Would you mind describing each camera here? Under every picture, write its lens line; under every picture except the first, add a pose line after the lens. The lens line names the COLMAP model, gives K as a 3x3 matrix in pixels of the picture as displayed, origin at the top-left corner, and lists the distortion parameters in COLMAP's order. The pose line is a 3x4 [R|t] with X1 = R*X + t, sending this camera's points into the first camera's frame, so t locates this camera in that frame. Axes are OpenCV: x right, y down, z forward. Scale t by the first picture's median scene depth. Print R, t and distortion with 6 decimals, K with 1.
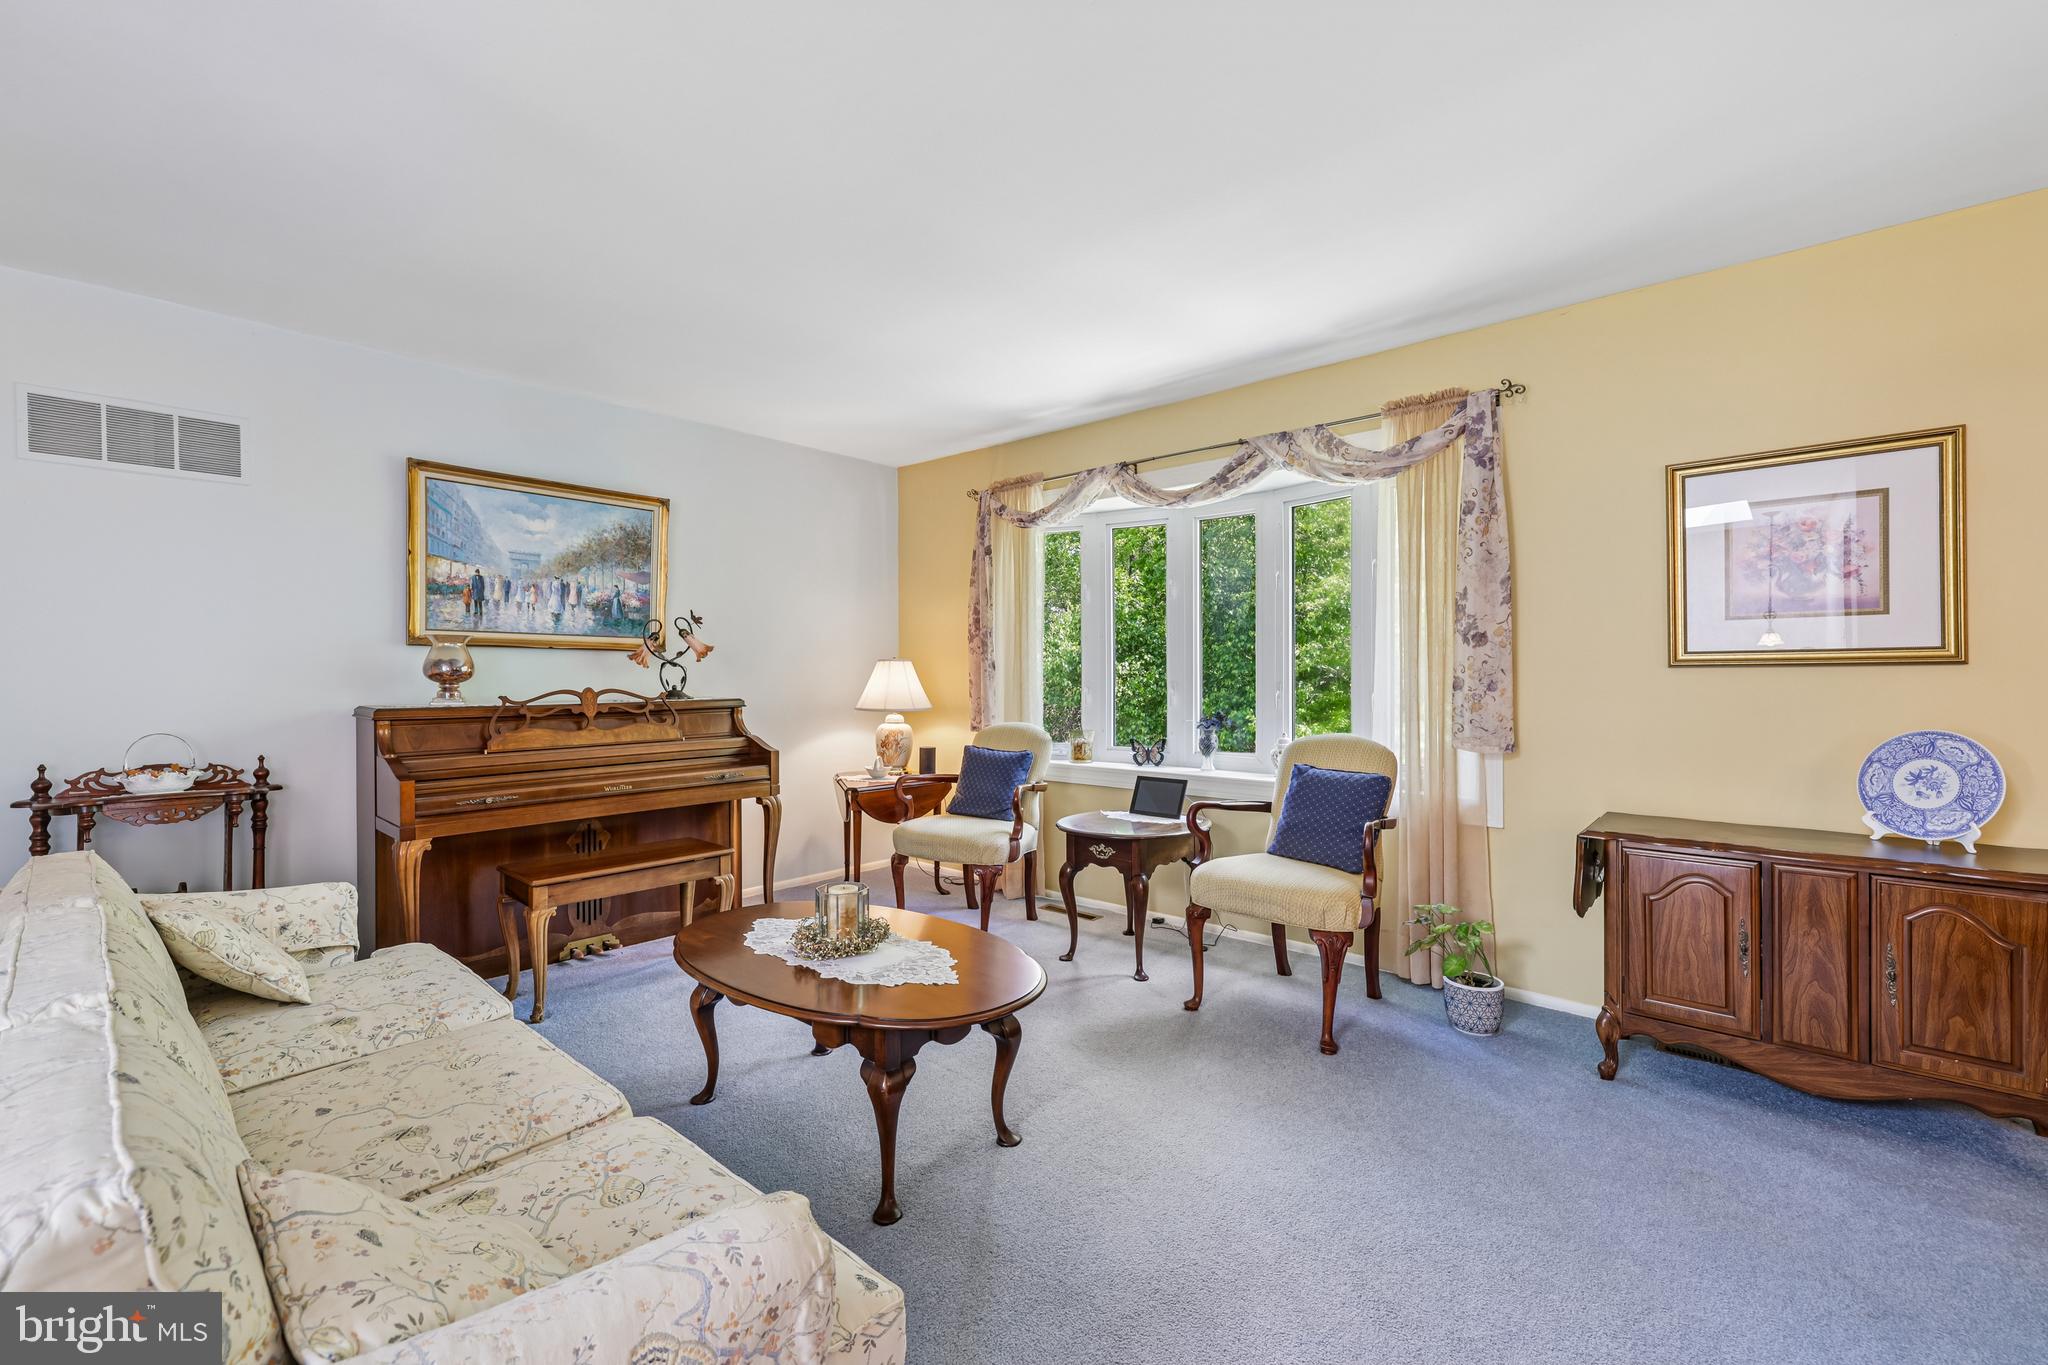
lens RADIAL K [[857.7, 0, 1020.7], [0, 857.7, 670.4], [0, 0, 1]] dist [-0.001040, 0.001292]
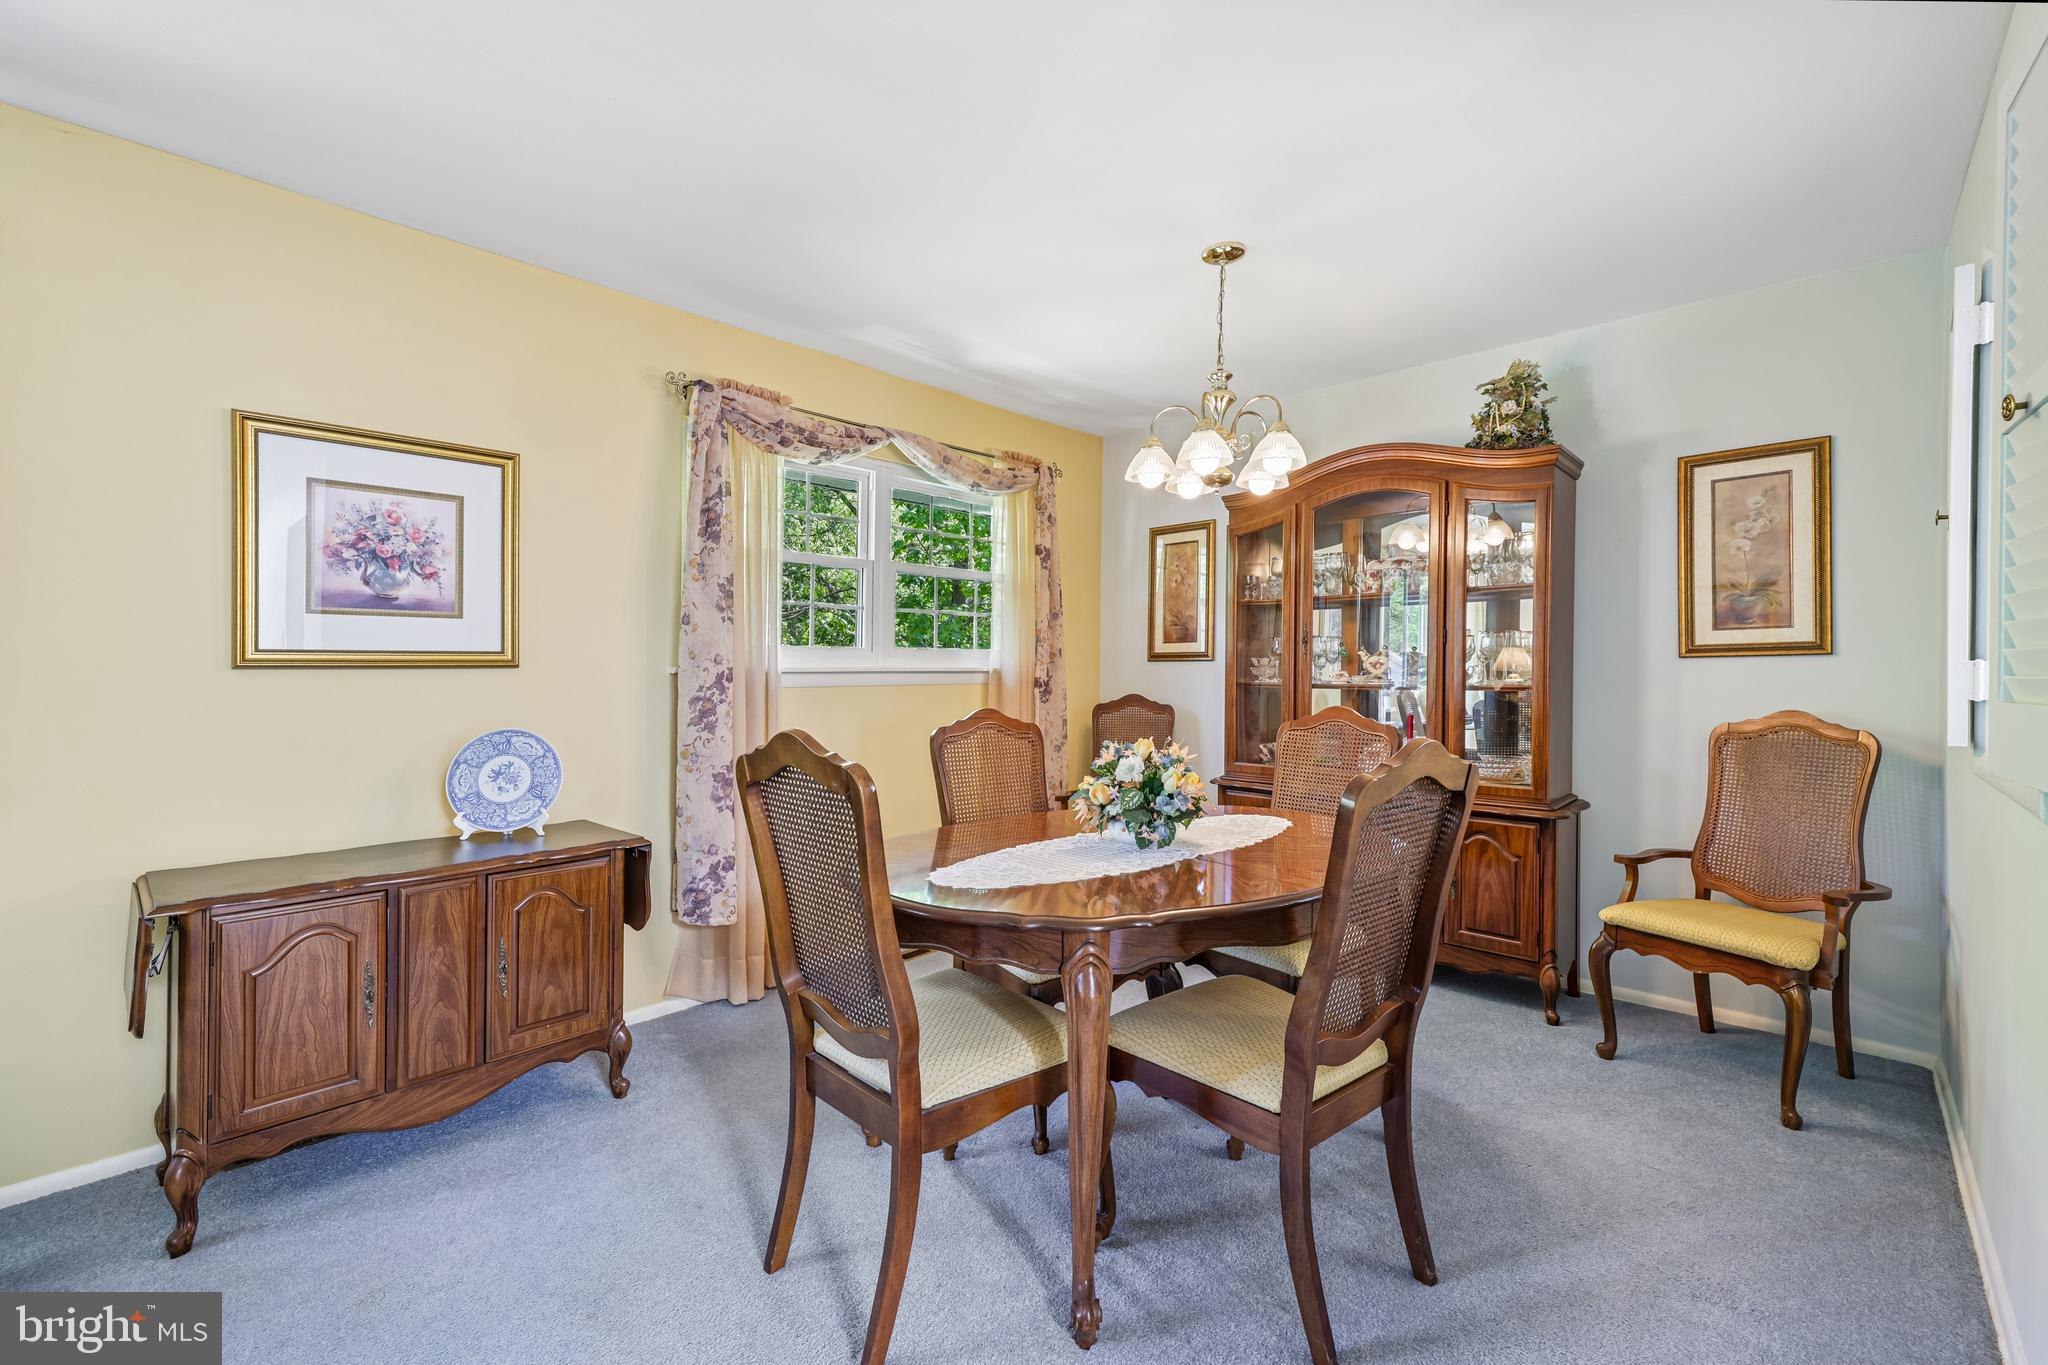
lens RADIAL K [[857.7, 0, 1016.8], [0, 857.7, 673.1], [0, 0, 1]] dist [-0.001040, 0.001292]
pose [[0.043498, 0.003351, 0.999048, 0.009515], [-0.000588, 0.999994, -0.003328, 0.003057], [-0.999053, -0.000442, 0.043500, 0.306003]]
